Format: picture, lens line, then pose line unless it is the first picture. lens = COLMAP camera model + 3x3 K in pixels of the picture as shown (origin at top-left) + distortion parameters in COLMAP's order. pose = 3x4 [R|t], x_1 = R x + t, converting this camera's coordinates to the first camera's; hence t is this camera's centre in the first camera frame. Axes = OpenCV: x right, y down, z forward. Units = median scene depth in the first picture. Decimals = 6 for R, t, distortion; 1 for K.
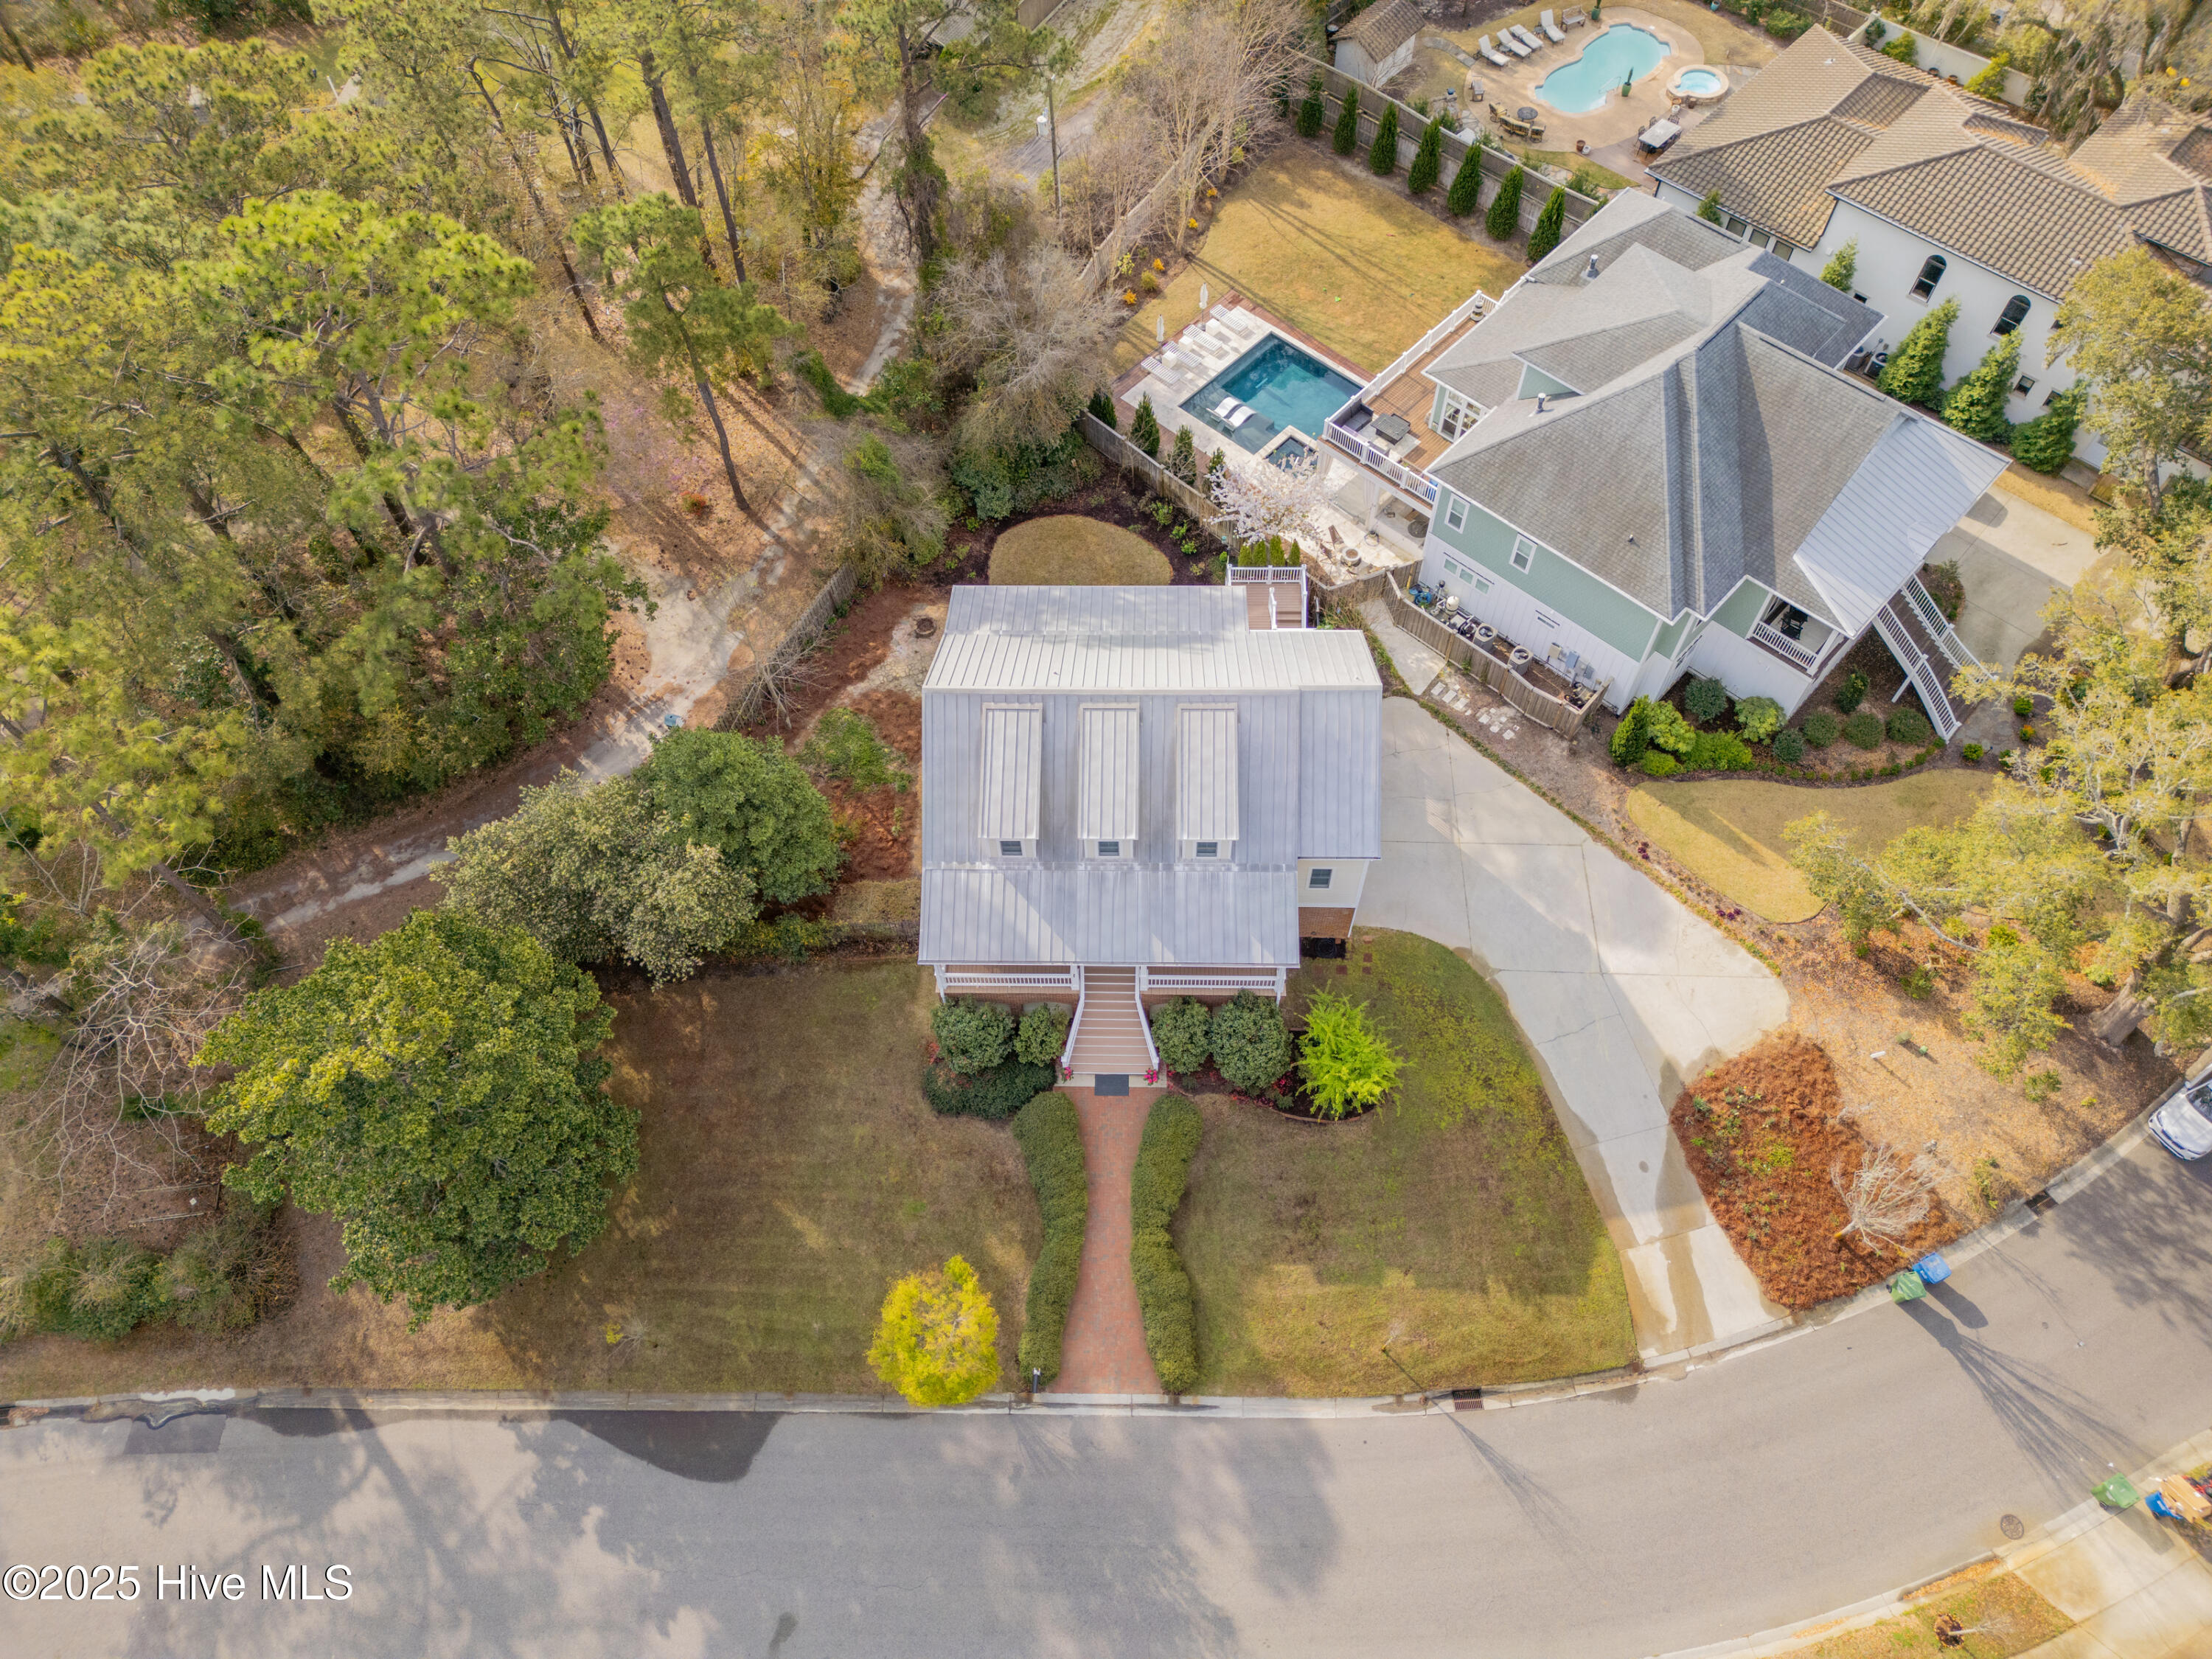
lens RADIAL K [[1548.6, 0, 1101.6], [0, 1548.6, 818.0], [0, 0, 1]] dist [0.055370, -0.038014]
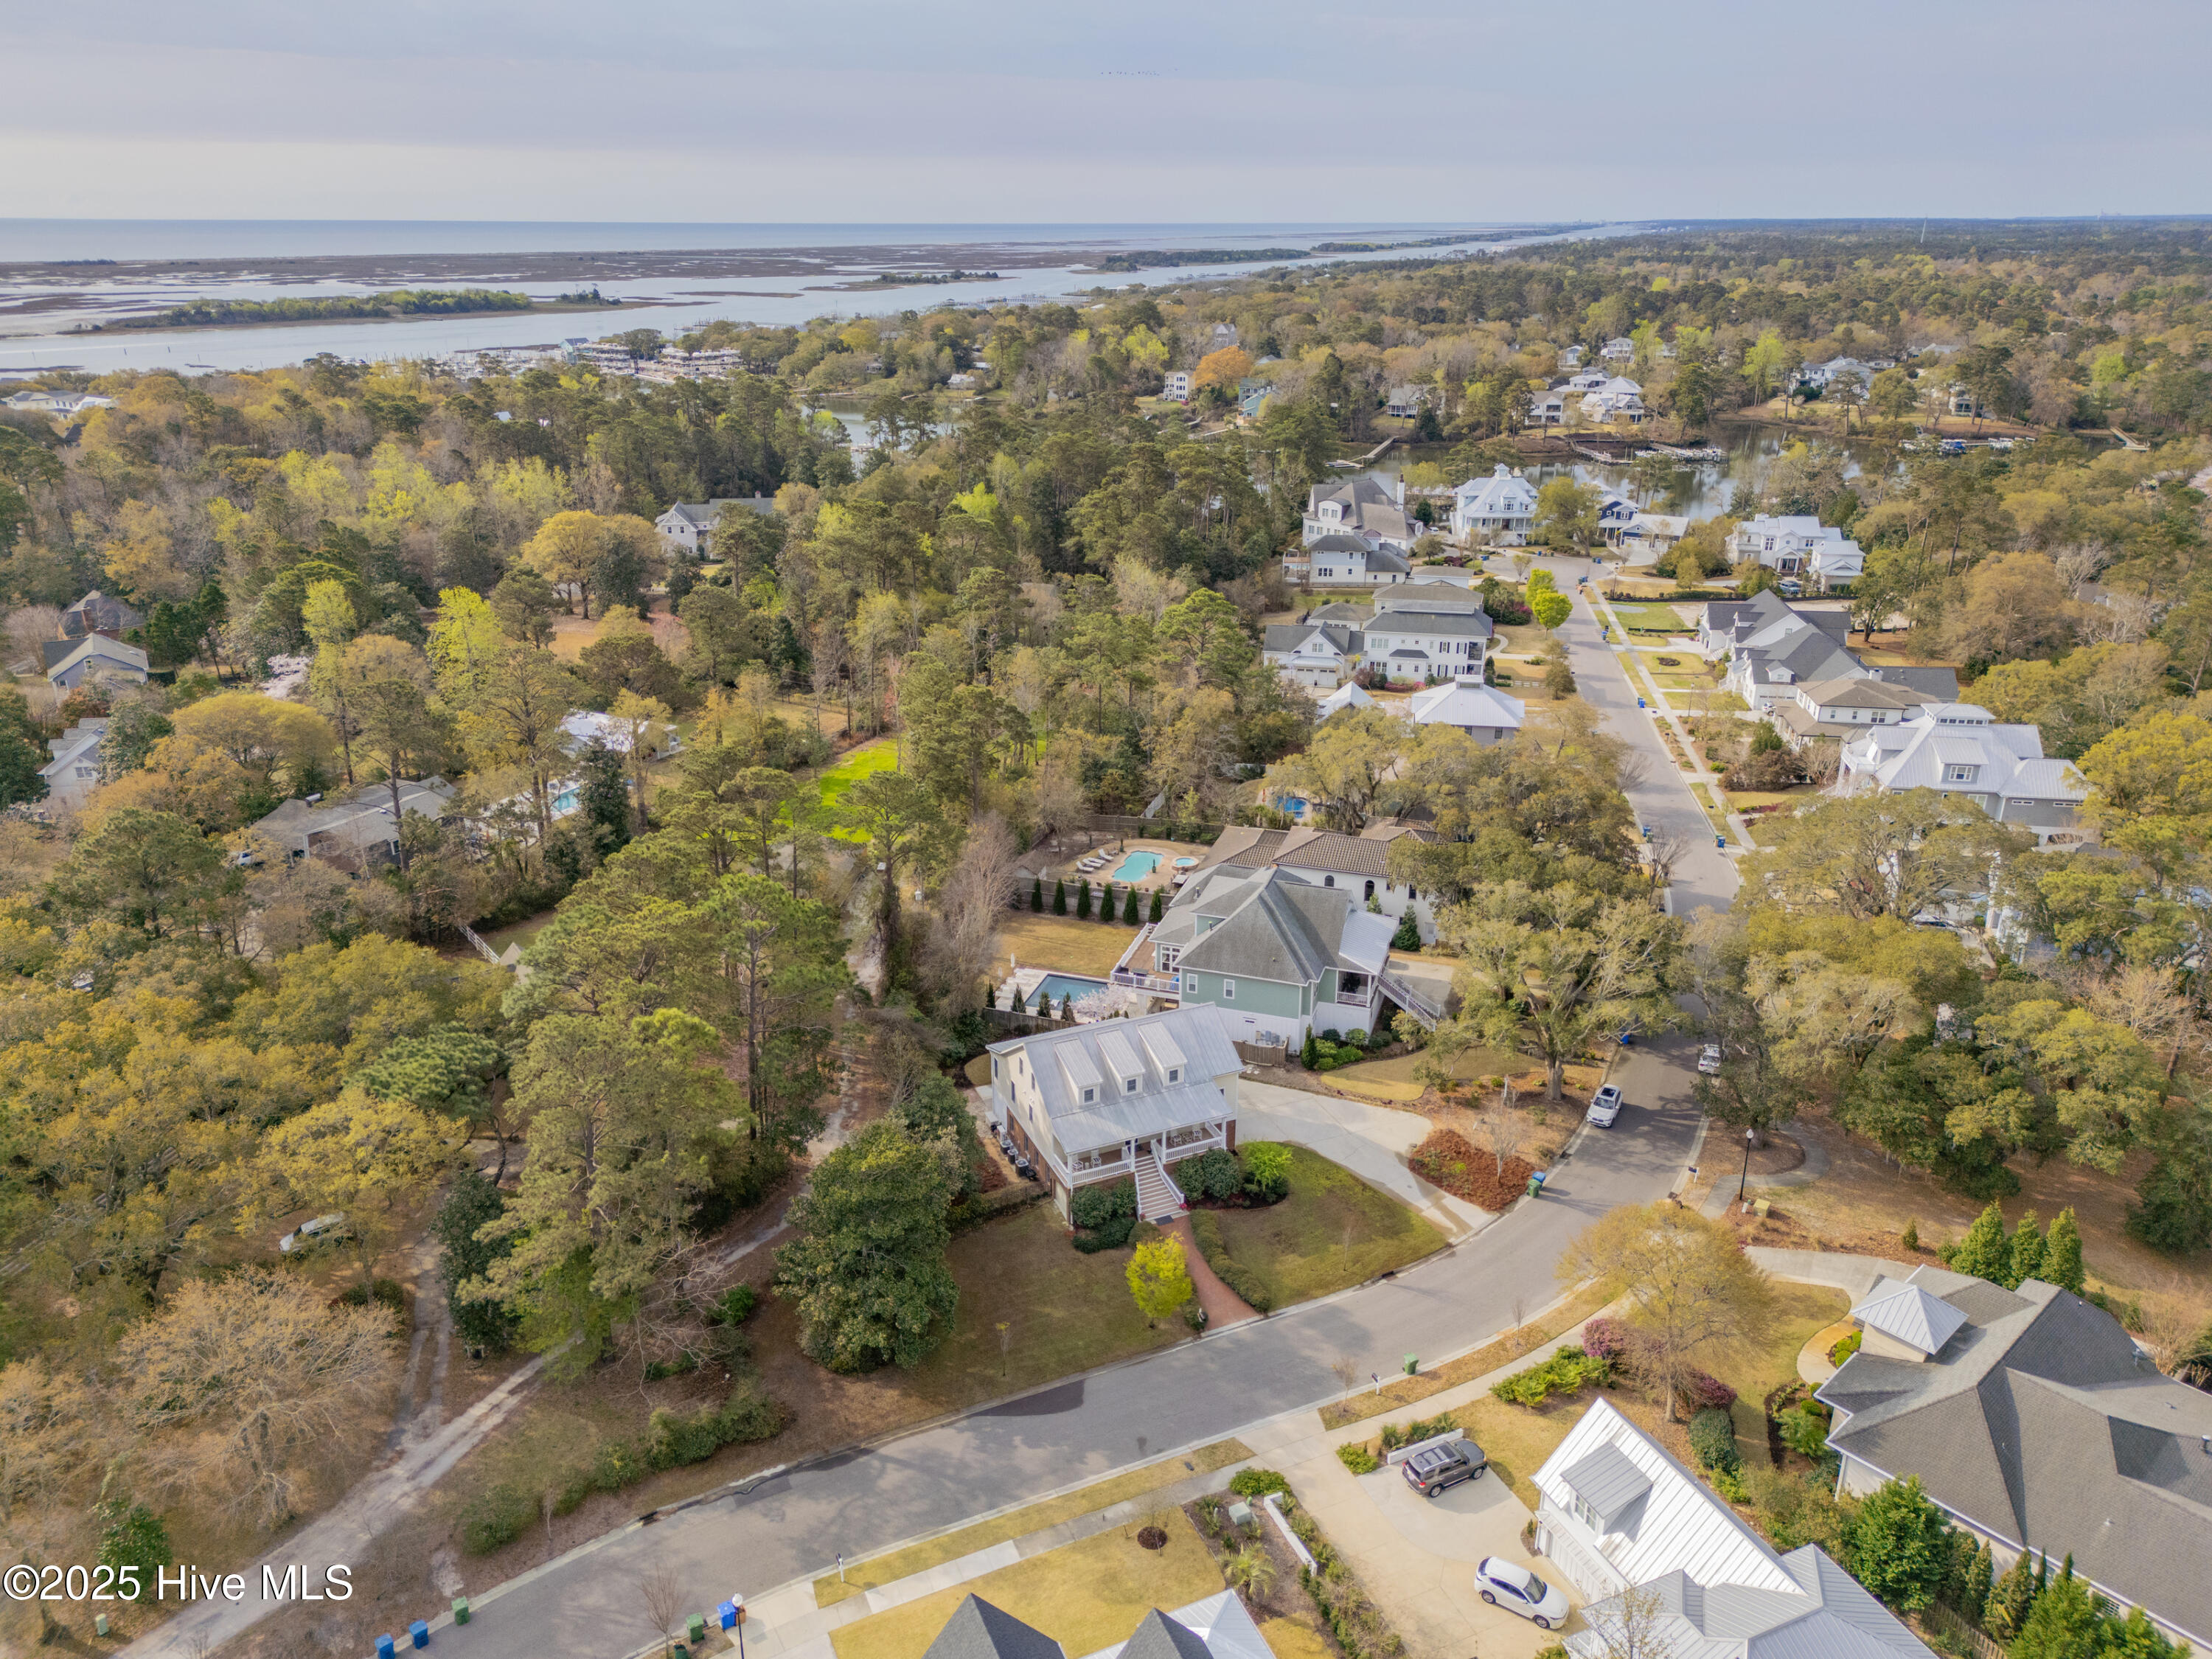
lens RADIAL K [[1548.6, 0, 1098.6], [0, 1548.6, 838.4], [0, 0, 1]] dist [0.055370, -0.038014]
pose [[0.906949, -0.135470, 0.398864, -0.770878], [0.350890, 0.766854, -0.537411, 0.814937], [-0.233067, 0.627362, 0.743032, -0.712716]]
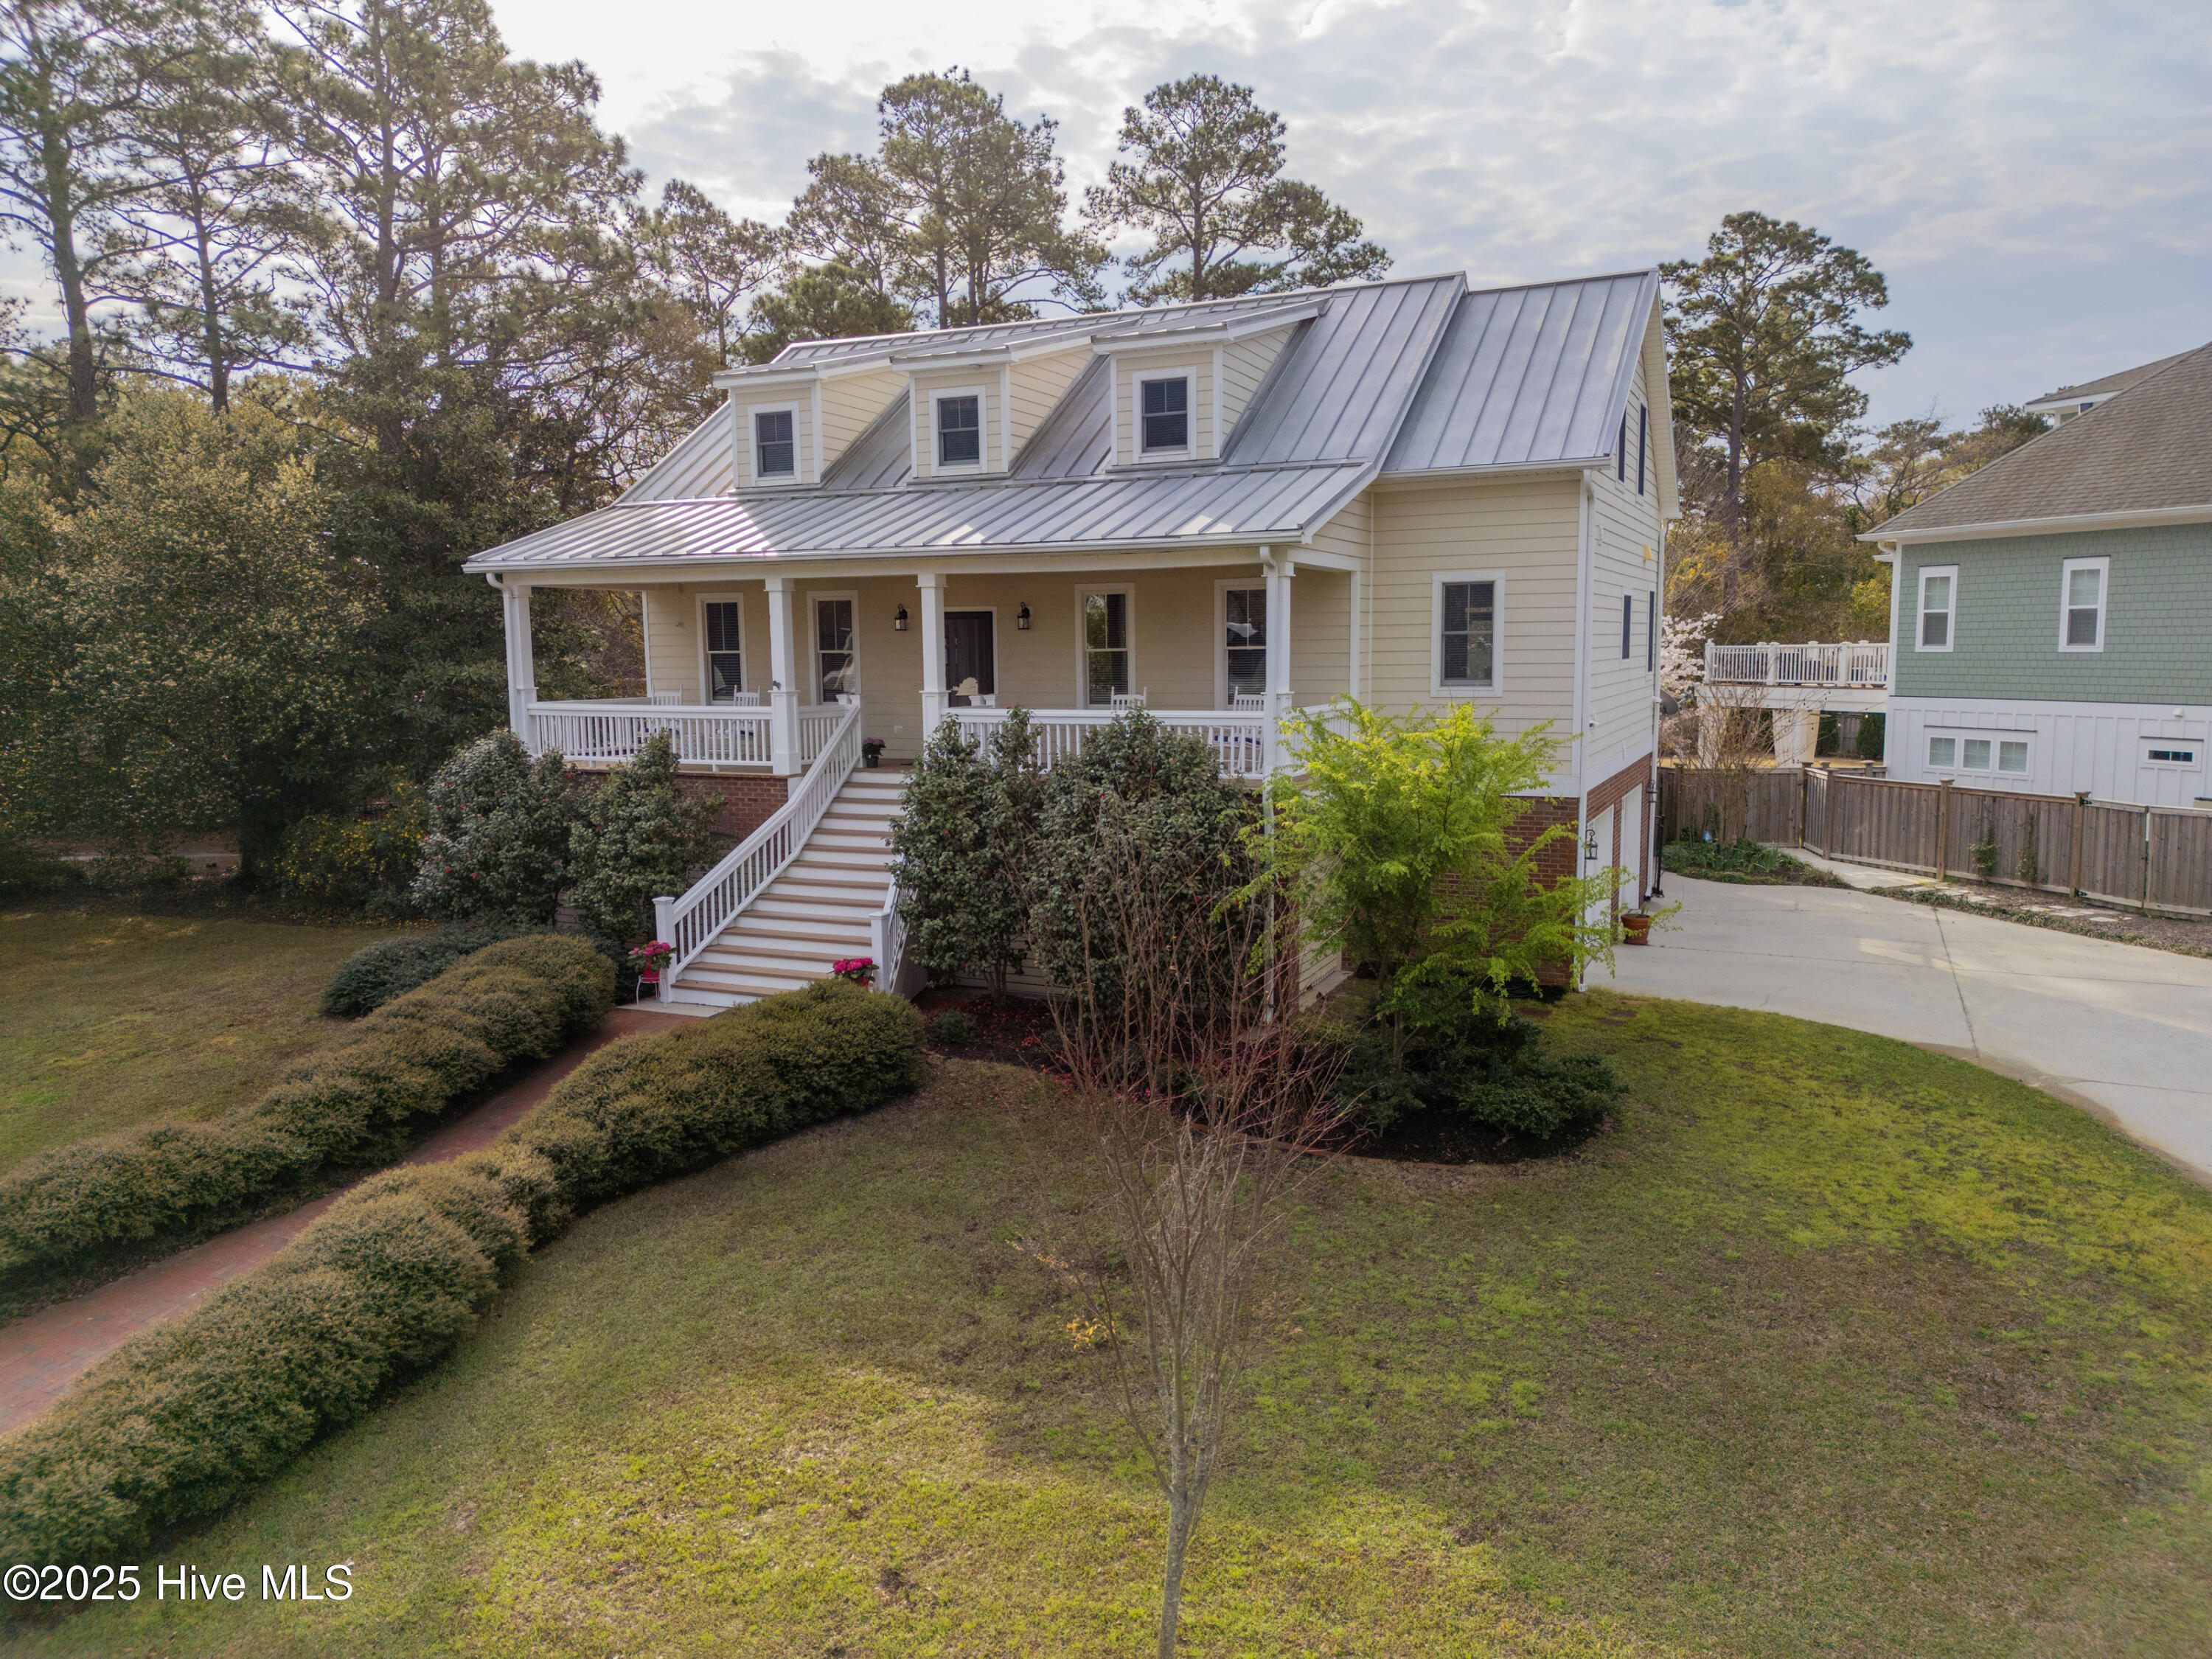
lens RADIAL K [[1548.6, 0, 1112.3], [0, 1548.6, 824.0], [0, 0, 1]] dist [0.055370, -0.038014]
pose [[0.916147, 0.063061, -0.395850, 0.210506], [-0.349059, 0.610998, -0.710520, 0.360041], [0.197058, 0.789116, 0.581777, 0.779293]]
